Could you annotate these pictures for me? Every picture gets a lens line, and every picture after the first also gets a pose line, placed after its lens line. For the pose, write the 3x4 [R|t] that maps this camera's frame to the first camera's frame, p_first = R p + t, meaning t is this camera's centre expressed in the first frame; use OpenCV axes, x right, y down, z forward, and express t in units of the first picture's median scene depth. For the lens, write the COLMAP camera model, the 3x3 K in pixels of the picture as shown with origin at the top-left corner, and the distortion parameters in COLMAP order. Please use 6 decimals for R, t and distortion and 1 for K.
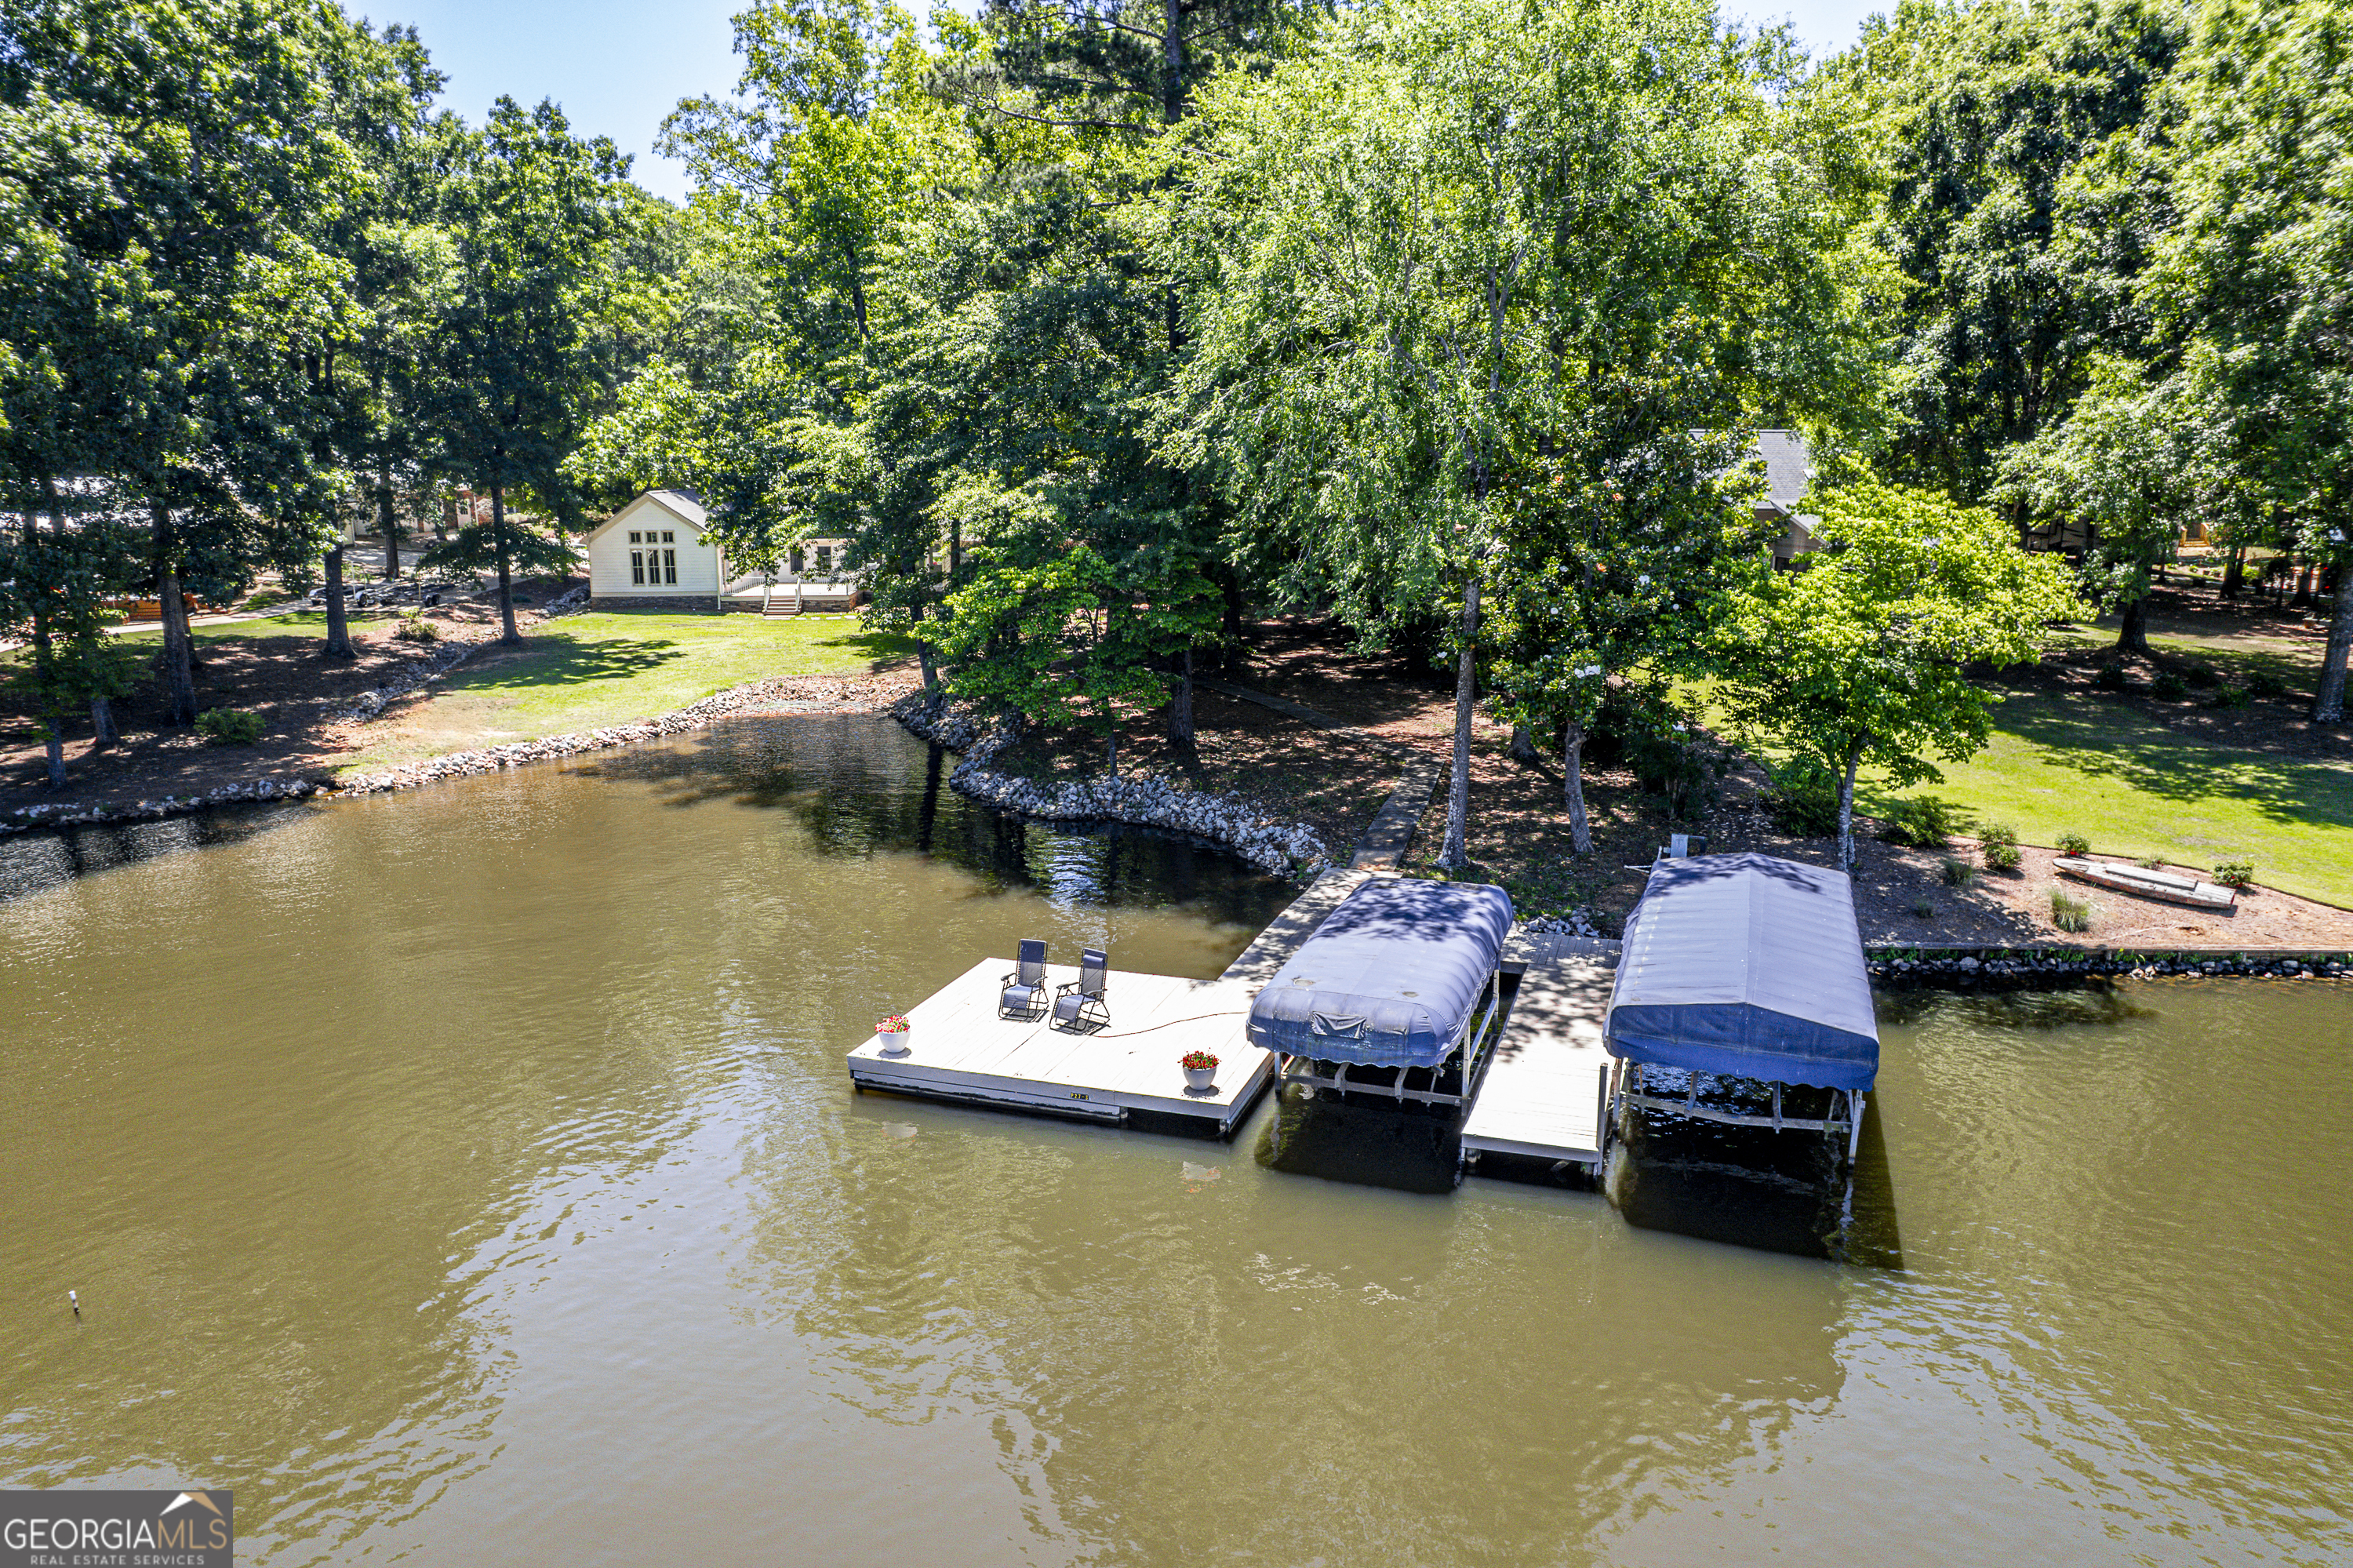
lens RADIAL K [[1498.8, 0, 1231.5], [0, 1498.8, 726.3], [0, 0, 1]] dist [-0.070218, -0.000922]
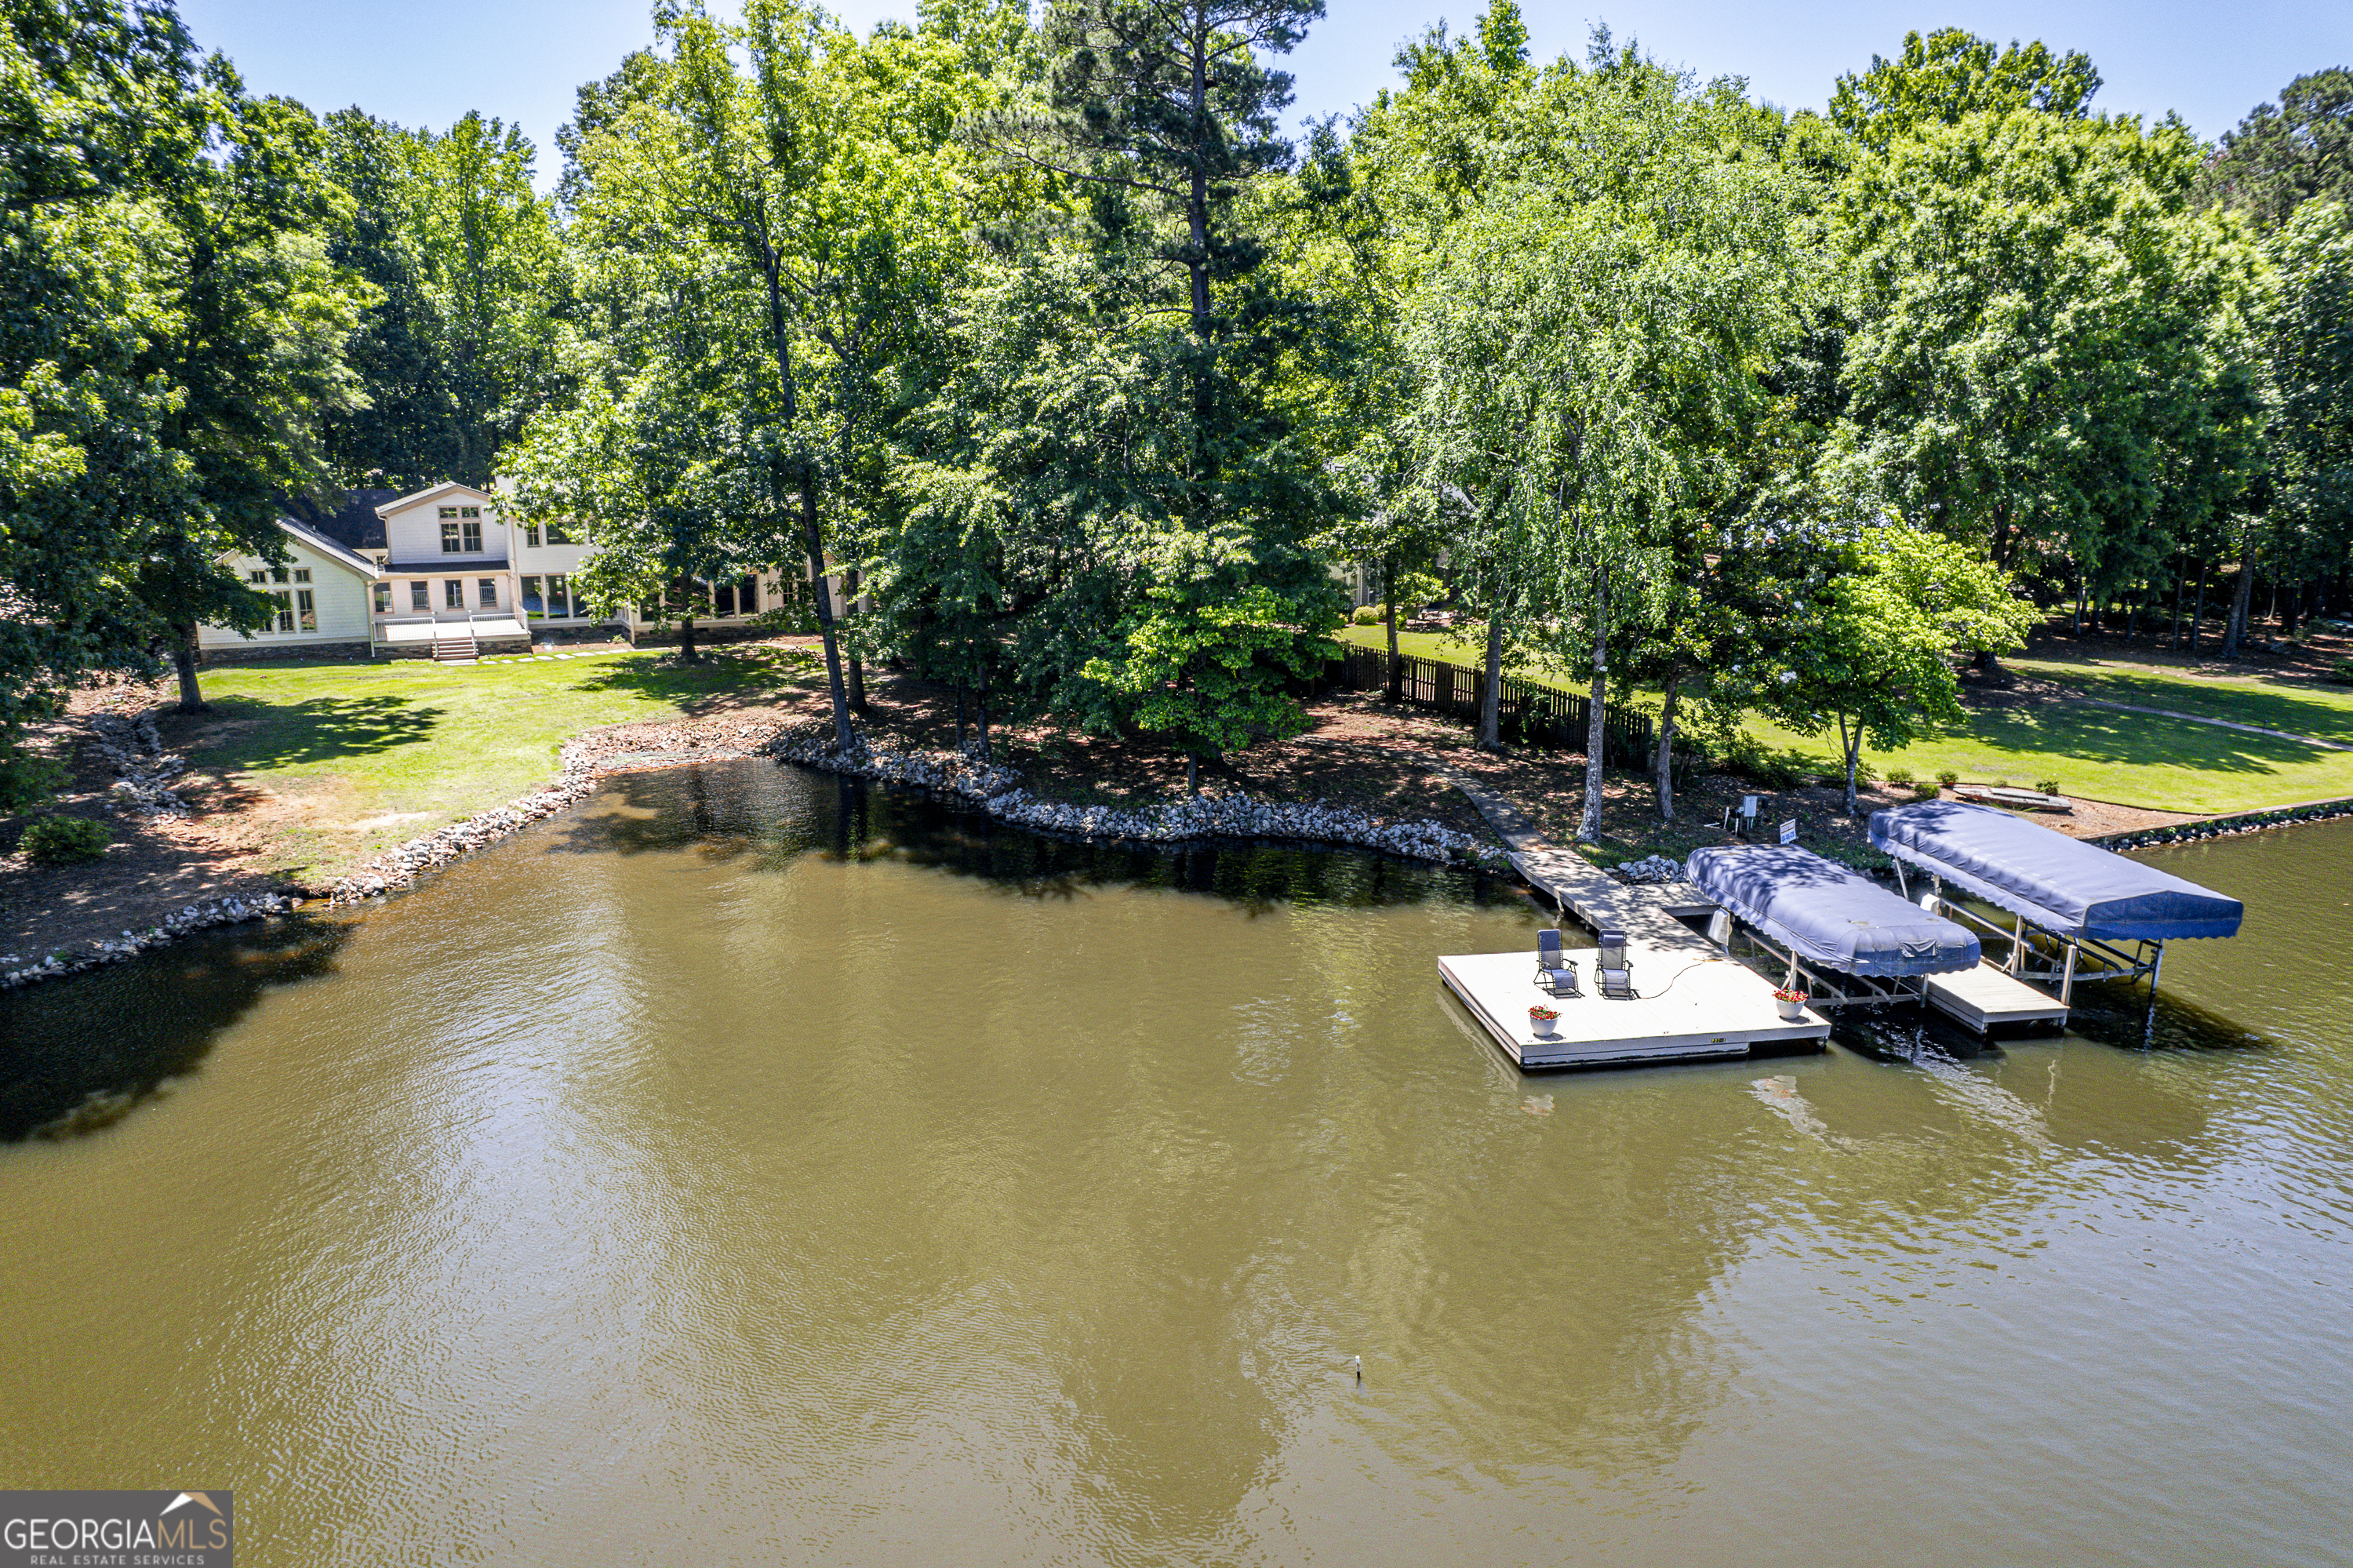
lens RADIAL K [[1450.8, 0, 1191.9], [0, 1450.8, 781.0], [0, 0, 1]] dist [-0.061109, -0.001006]
pose [[0.893378, -0.086350, 0.440931, -0.339308], [0.069294, 0.996097, 0.054675, -0.021383], [-0.443931, -0.018292, 0.895874, 0.042690]]
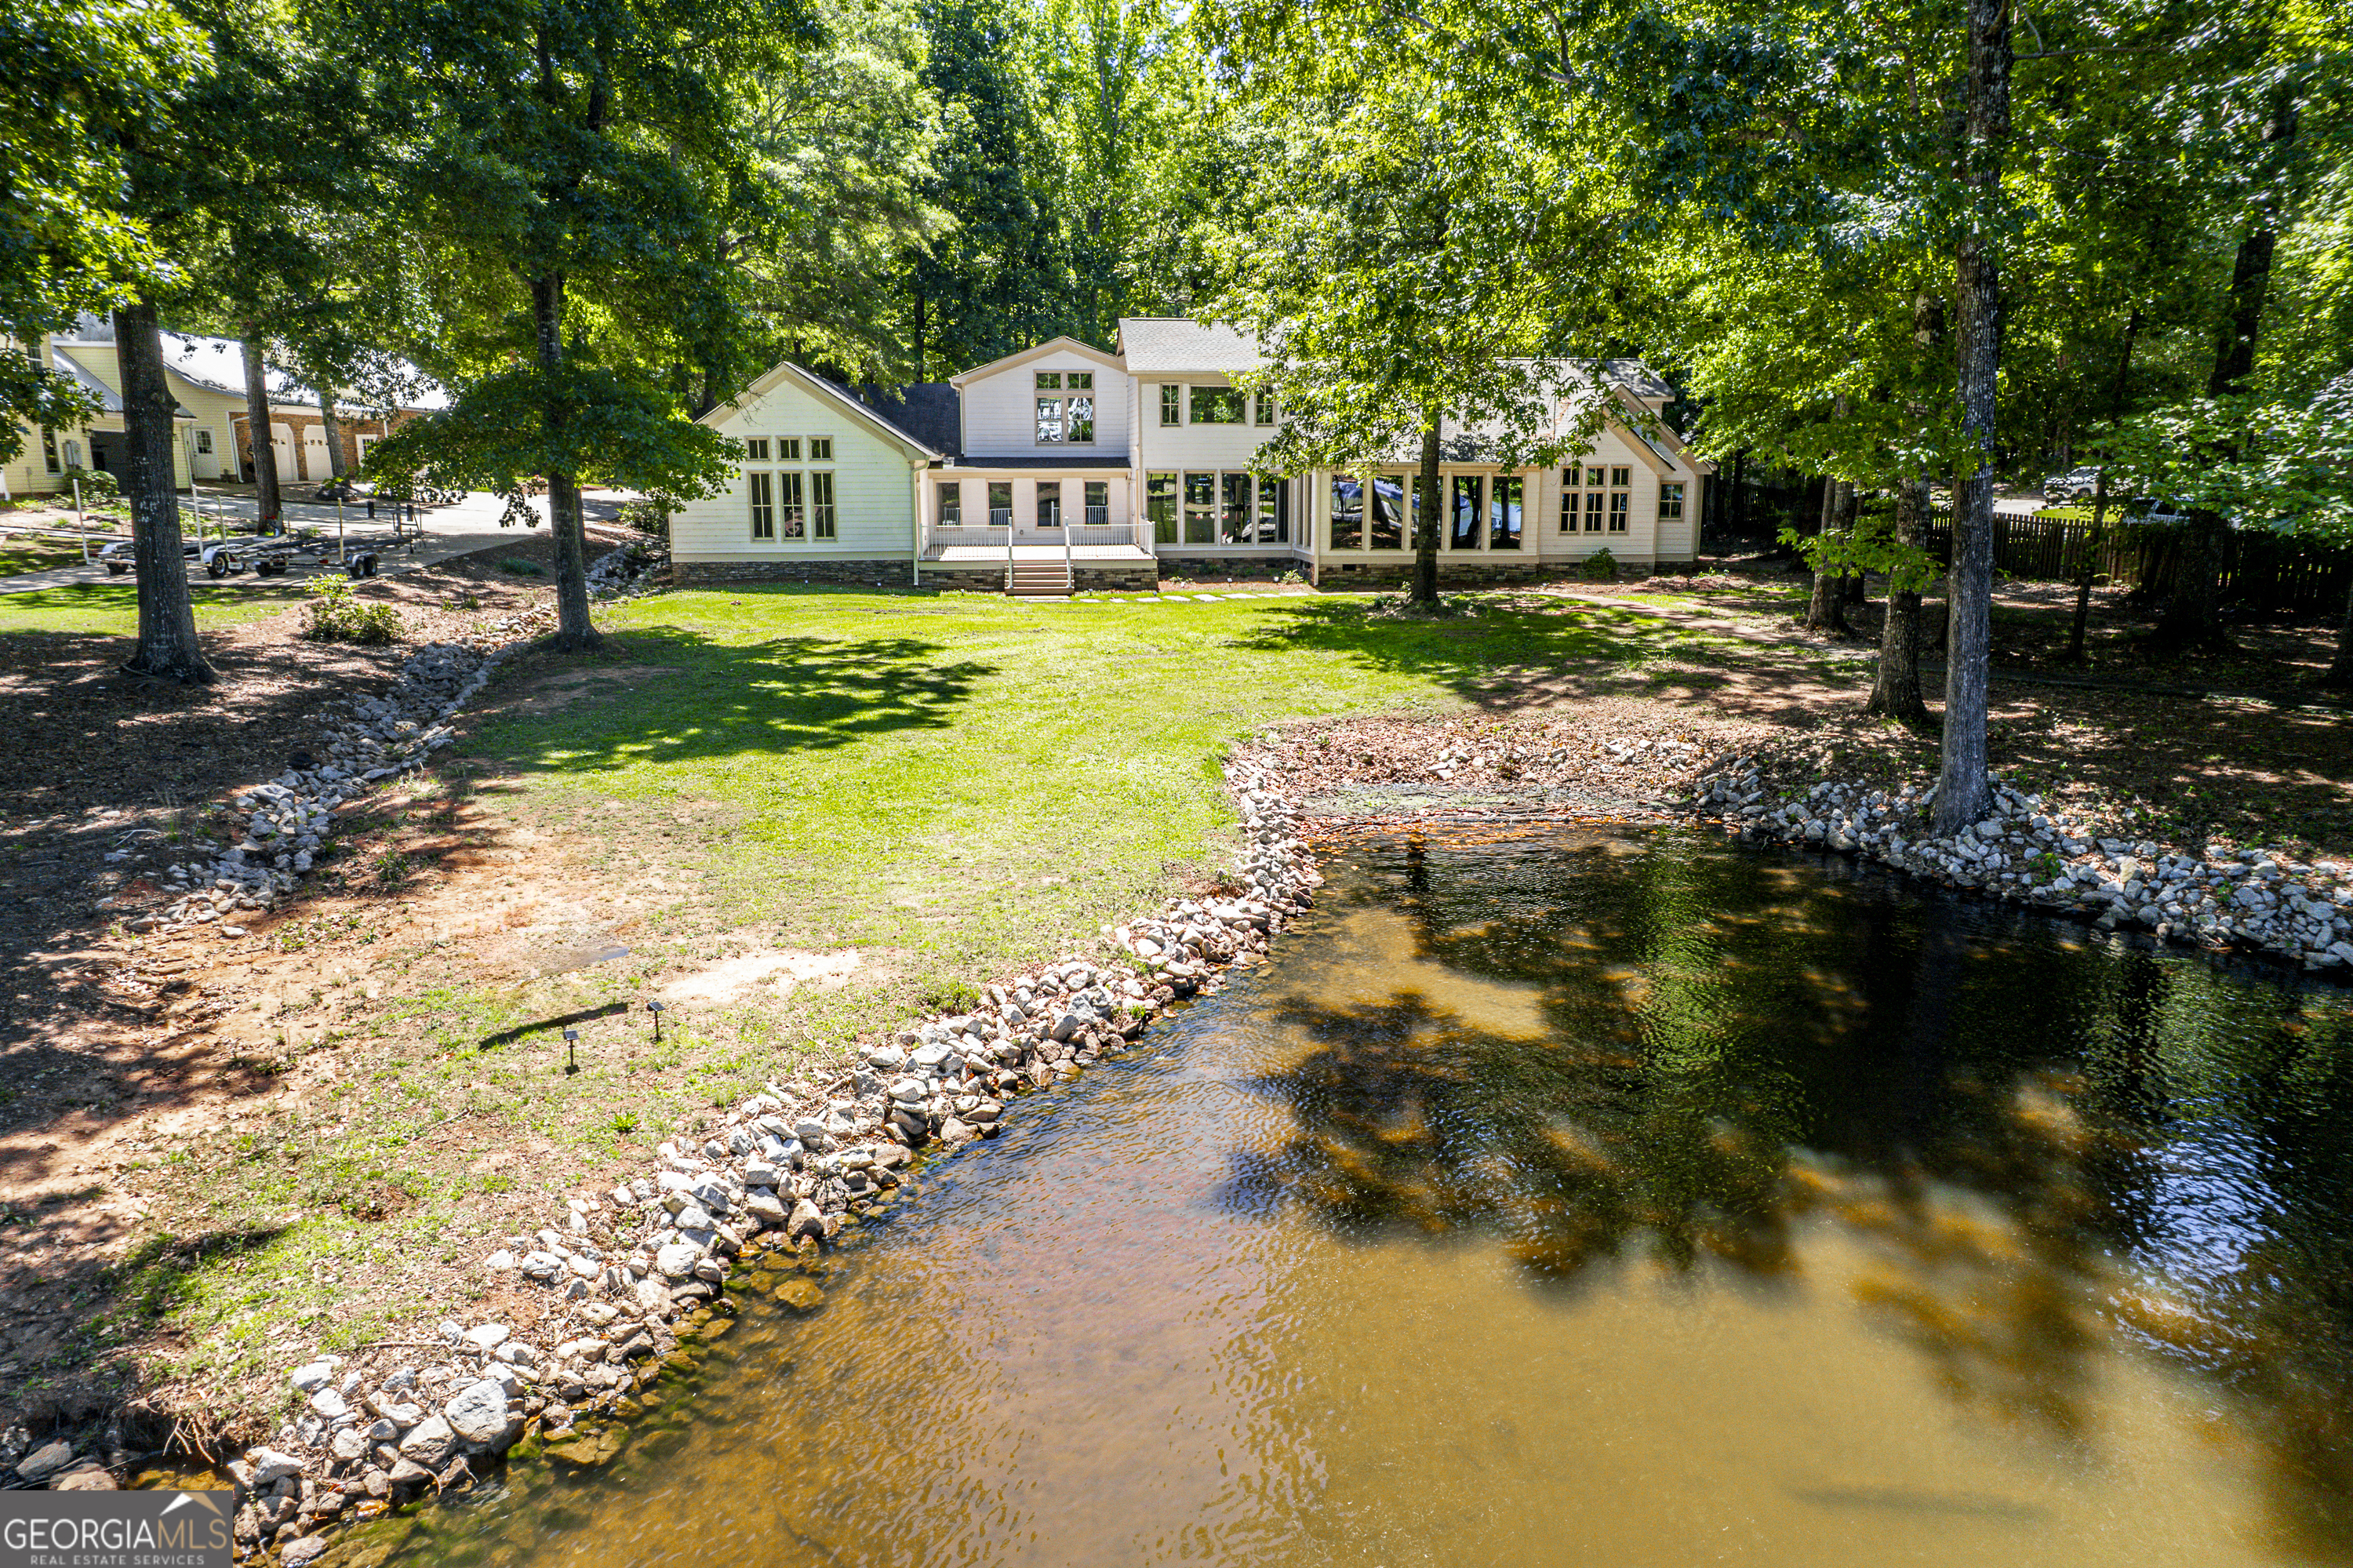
lens RADIAL K [[1450.8, 0, 1191.9], [0, 1450.8, 781.0], [0, 0, 1]] dist [-0.061109, -0.001006]
pose [[0.997328, -0.011315, 0.072174, -0.332697], [0.009162, 0.999505, 0.030088, -0.026452], [-0.072479, -0.029347, 0.996938, 0.547496]]
